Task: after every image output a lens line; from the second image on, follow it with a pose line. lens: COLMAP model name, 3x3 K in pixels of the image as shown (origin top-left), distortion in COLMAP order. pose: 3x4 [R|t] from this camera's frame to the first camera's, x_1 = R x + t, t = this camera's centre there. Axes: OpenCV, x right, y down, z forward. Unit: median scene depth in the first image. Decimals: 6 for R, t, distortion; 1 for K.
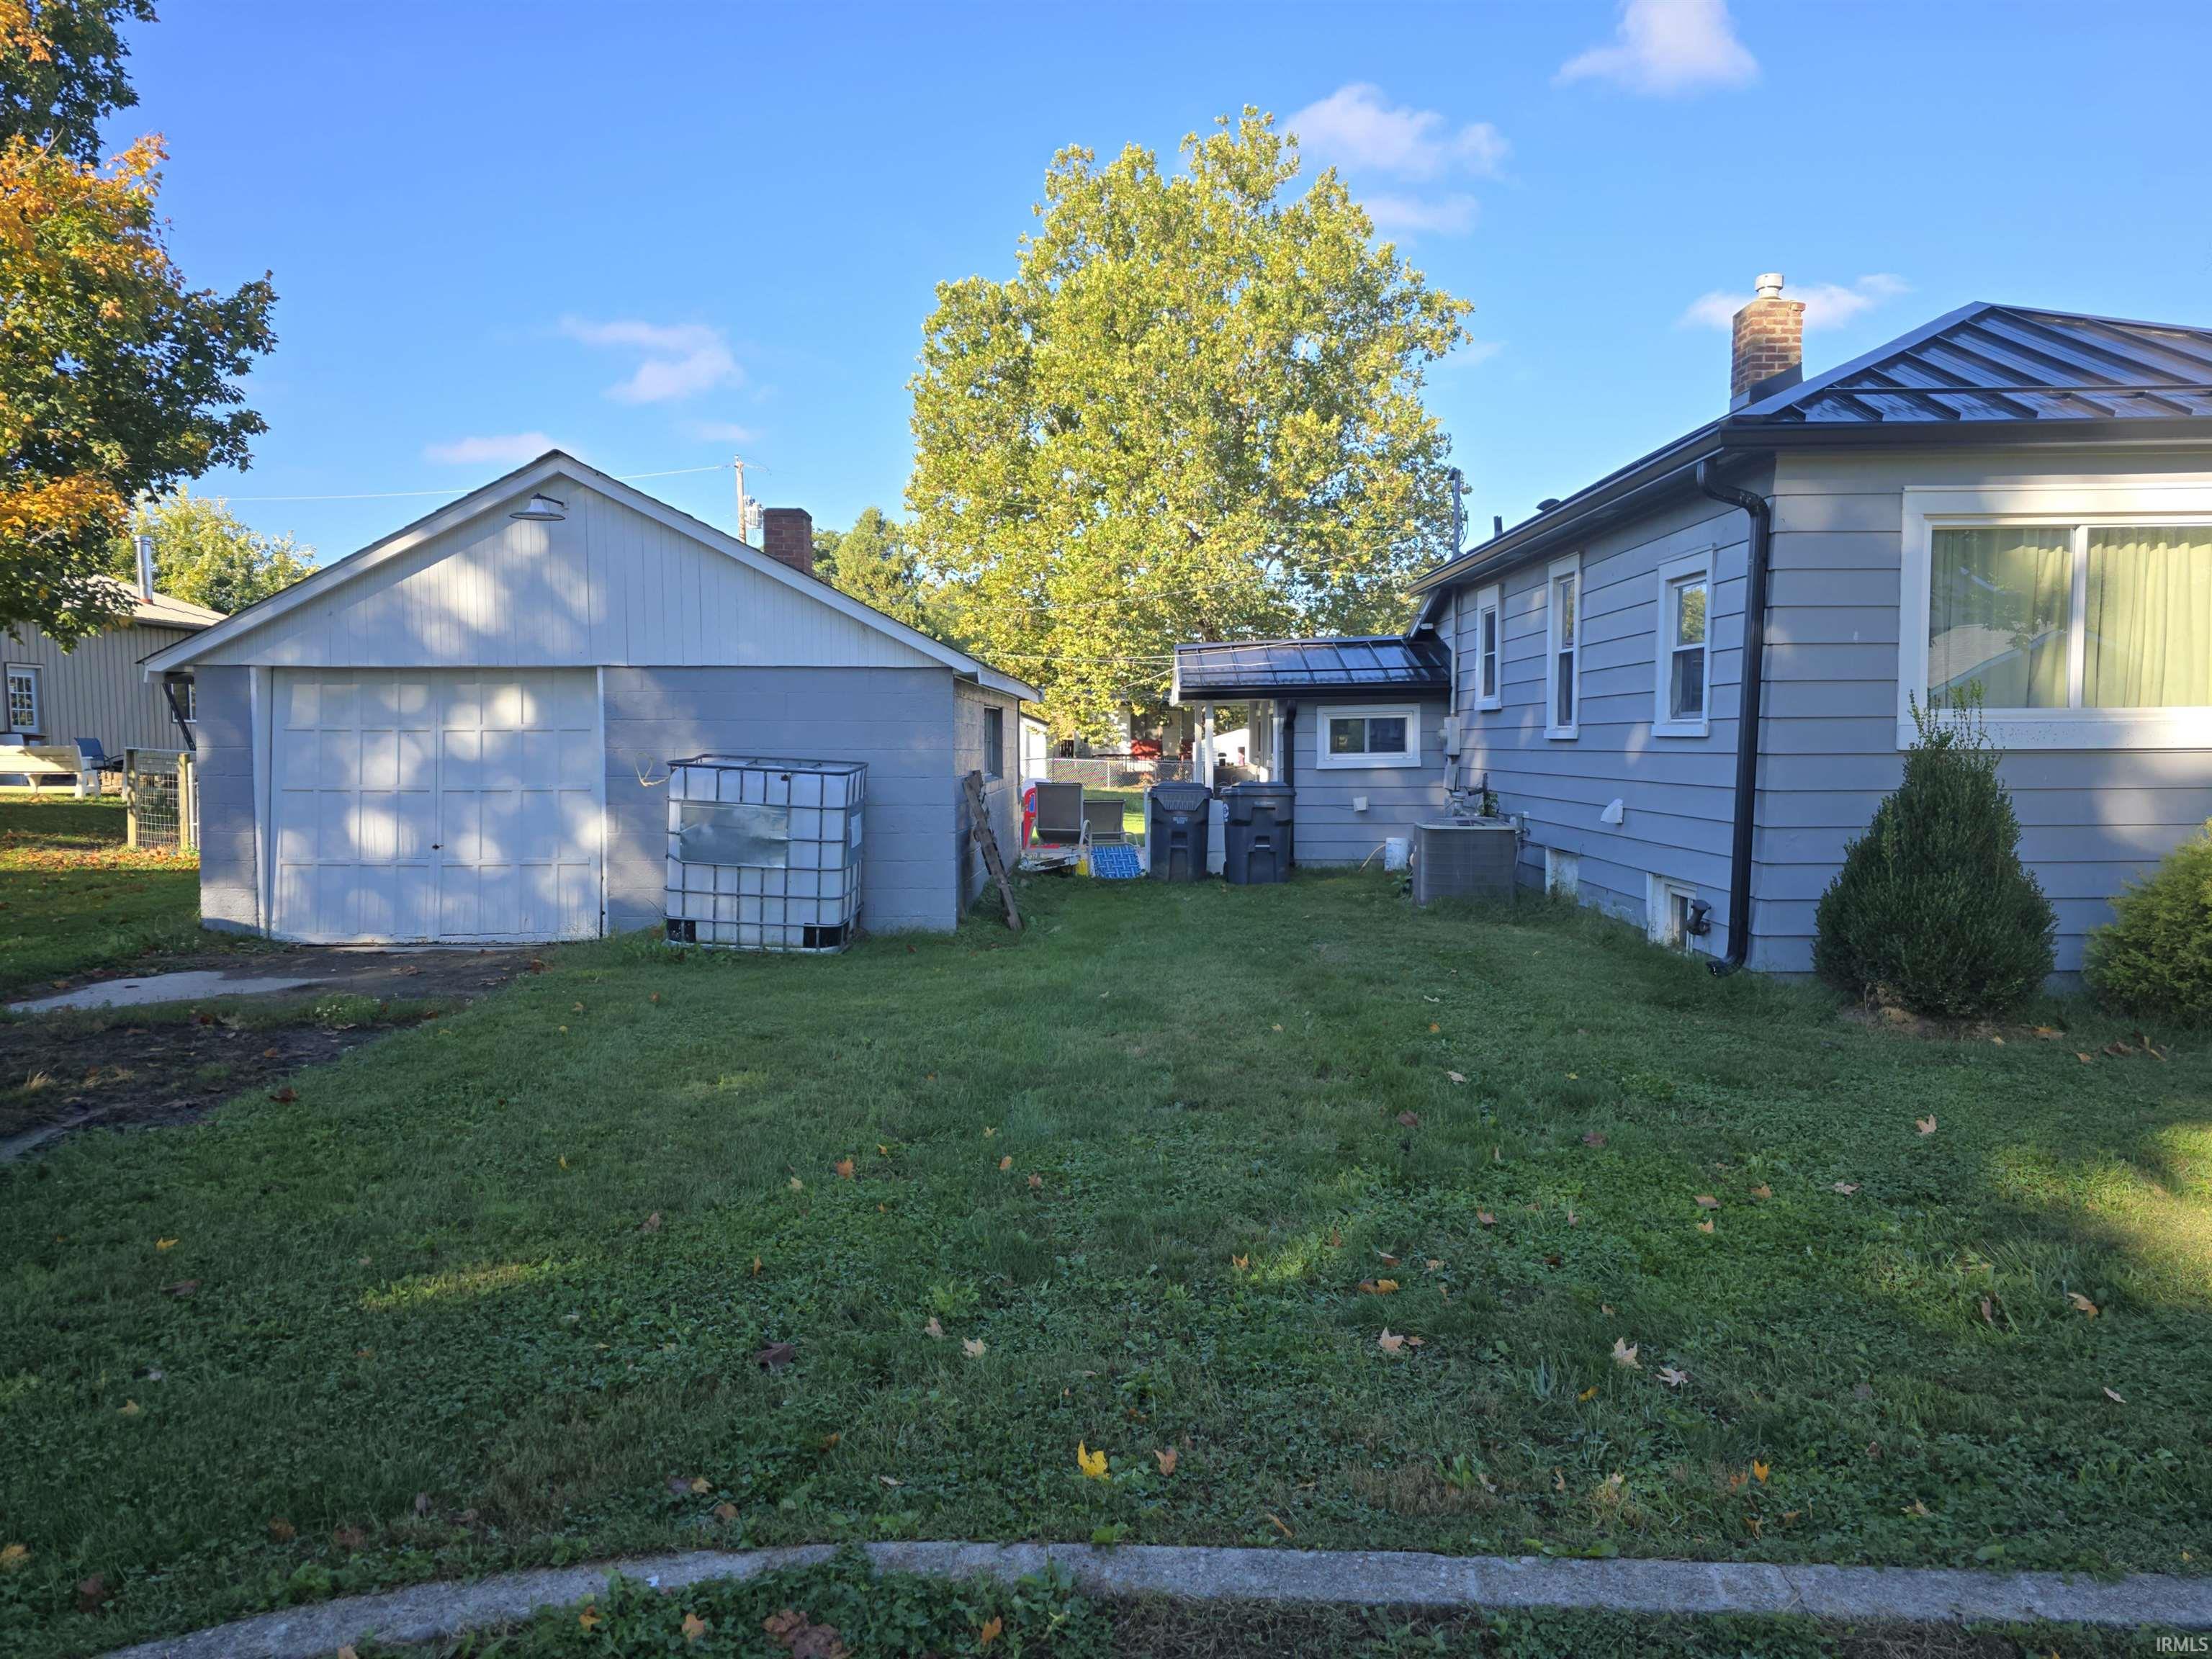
lens RADIAL K [[1436.2, 0, 1106.0], [0, 1436.2, 829.5], [0, 0, 1]] dist [0.000429, -0.001413]
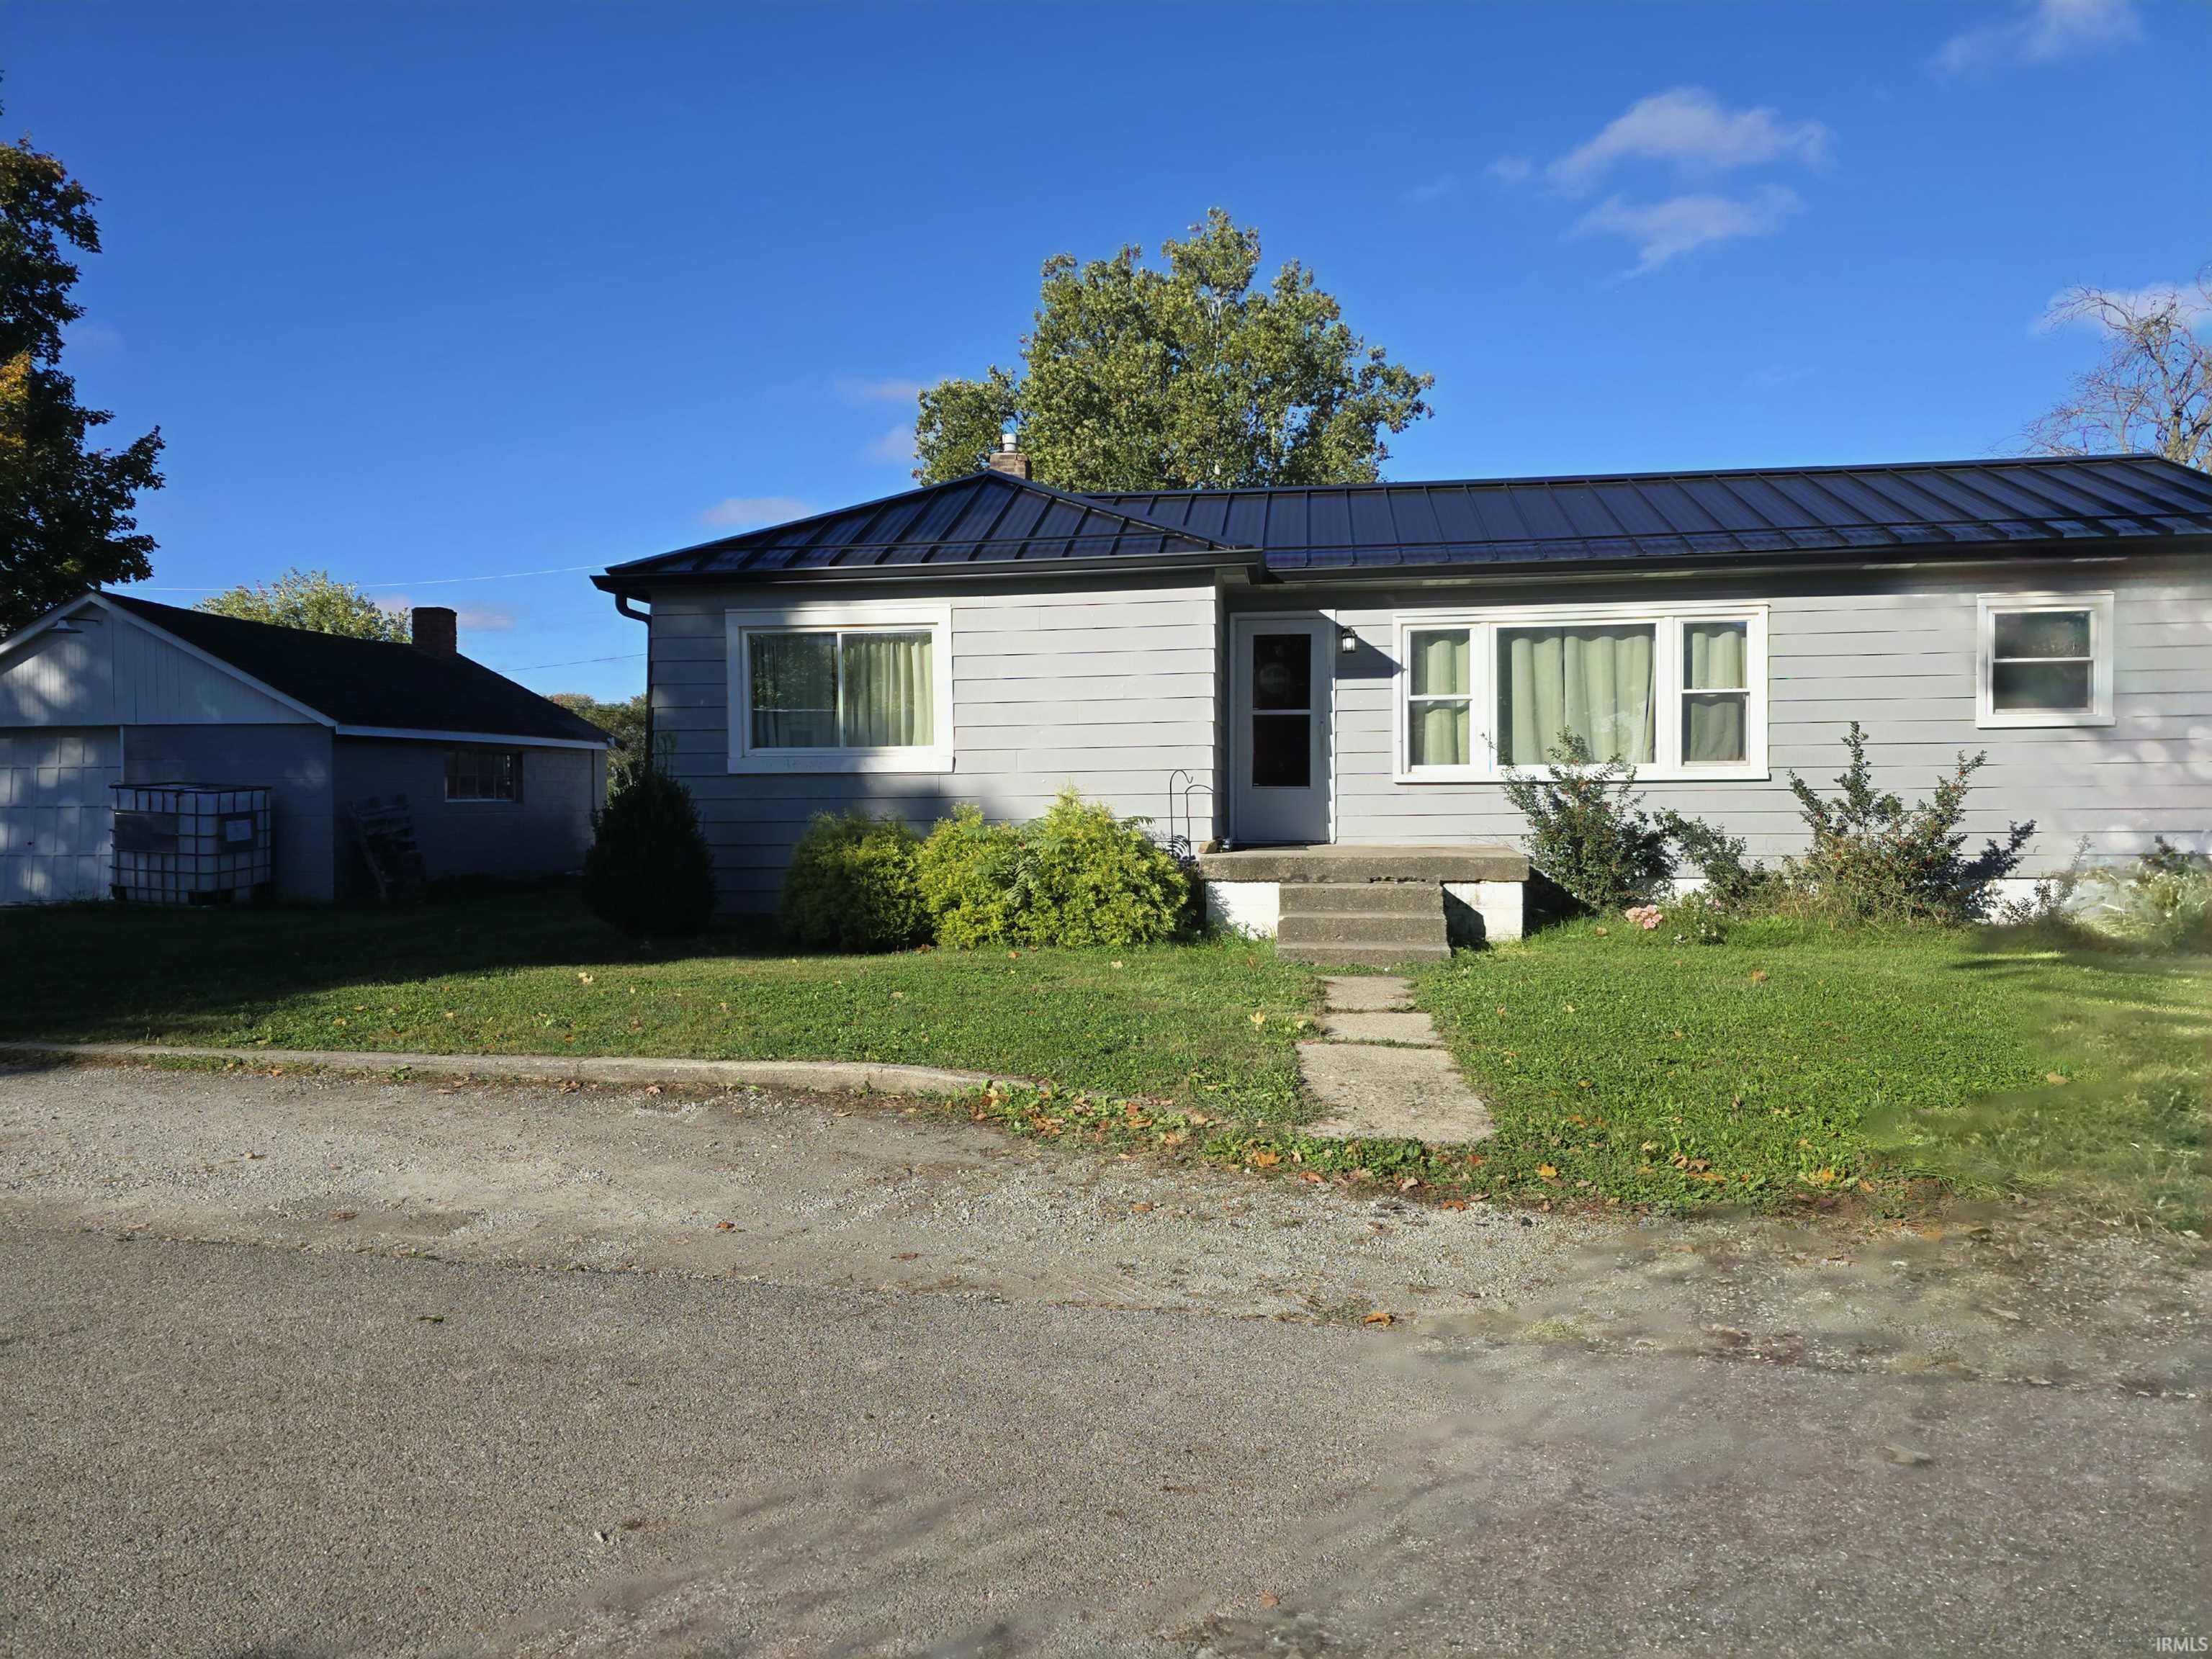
lens RADIAL K [[1436.2, 0, 1106.0], [0, 1436.2, 829.5], [0, 0, 1]] dist [0.000429, -0.001413]
pose [[0.991957, 0.004908, -0.126483, 0.891370], [-0.009367, 0.999354, -0.034683, 0.040940], [0.126231, 0.035589, 0.991362, -0.389088]]
